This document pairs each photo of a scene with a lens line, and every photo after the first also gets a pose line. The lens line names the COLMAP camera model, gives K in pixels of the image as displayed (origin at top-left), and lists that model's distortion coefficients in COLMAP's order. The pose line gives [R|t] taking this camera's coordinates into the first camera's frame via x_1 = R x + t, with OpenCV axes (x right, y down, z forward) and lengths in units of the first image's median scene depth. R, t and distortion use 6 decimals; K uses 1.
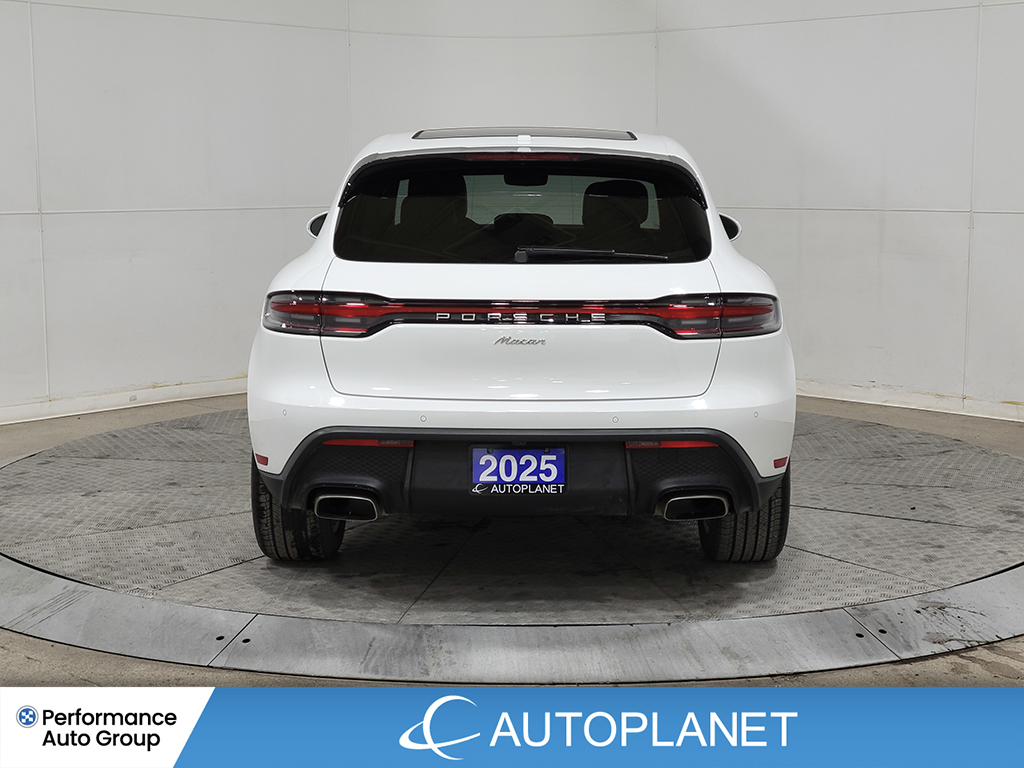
lens RADIAL K [[1349.7, 0, 518.3], [0, 1349.7, 355.6], [0, 0, 1]] dist [-0.009928, 0.000000]
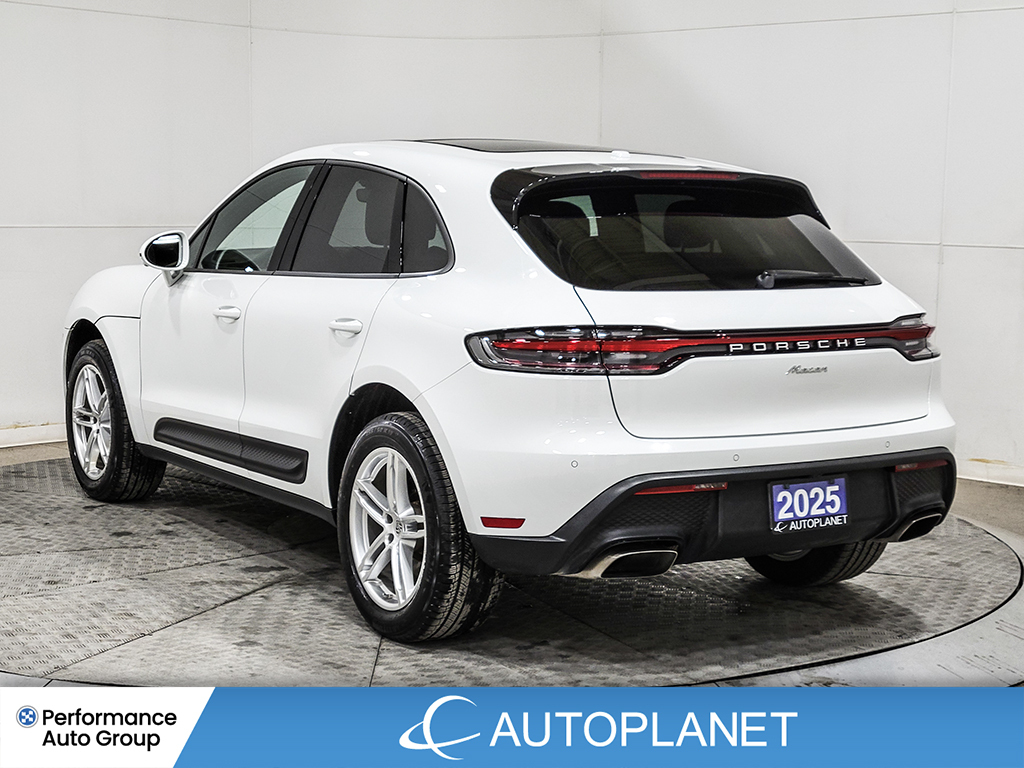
lens RADIAL K [[1349.7, 0, 509.3], [0, 1349.7, 385.9], [0, 0, 1]] dist [-0.009928, 0.000000]
pose [[0.887879, -0.050464, 0.457300, -0.573213], [0.056447, 0.998405, 0.000581, -0.010746], [-0.456600, 0.025297, 0.889312, 0.221587]]
